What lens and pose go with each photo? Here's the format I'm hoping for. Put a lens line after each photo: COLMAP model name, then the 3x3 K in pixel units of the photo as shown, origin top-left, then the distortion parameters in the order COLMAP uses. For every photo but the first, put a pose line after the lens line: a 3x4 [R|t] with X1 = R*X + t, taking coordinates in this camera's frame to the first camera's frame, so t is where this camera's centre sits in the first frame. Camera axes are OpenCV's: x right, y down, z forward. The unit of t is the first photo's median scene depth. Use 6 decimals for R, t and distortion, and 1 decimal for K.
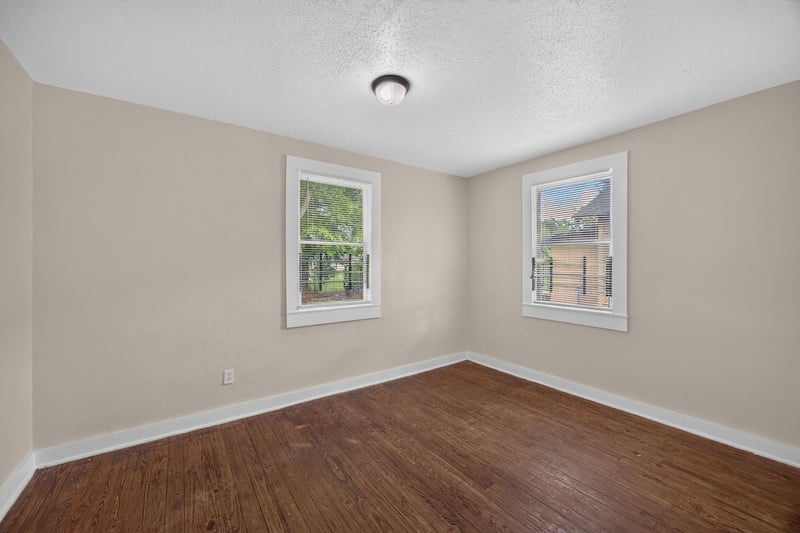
lens RADIAL K [[318.5, 0, 399.5], [0, 318.5, 264.4], [0, 0, 1]] dist [-0.002205, -0.000129]
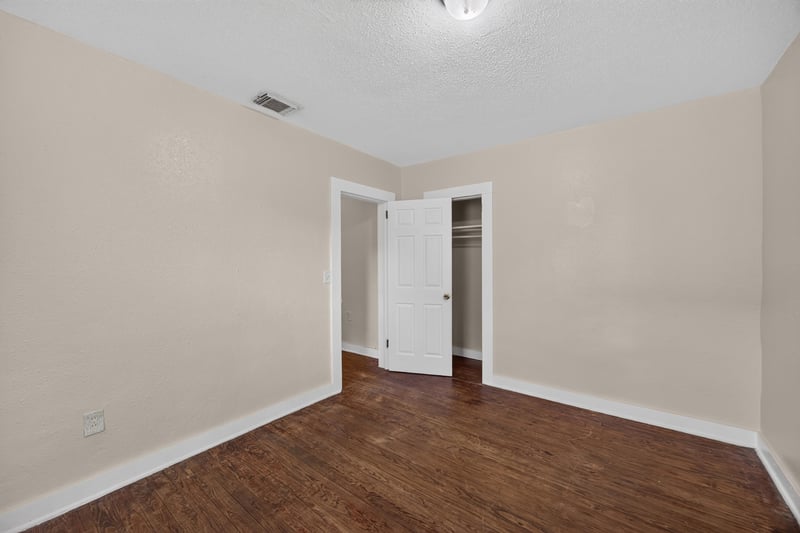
lens RADIAL K [[318.5, 0, 399.5], [0, 318.5, 264.4], [0, 0, 1]] dist [-0.002205, -0.000129]
pose [[-0.956235, 0.009303, -0.292453, 0.370992], [0.006601, 0.999926, 0.010223, 0.002623], [0.292527, 0.007845, -0.956225, 1.961336]]
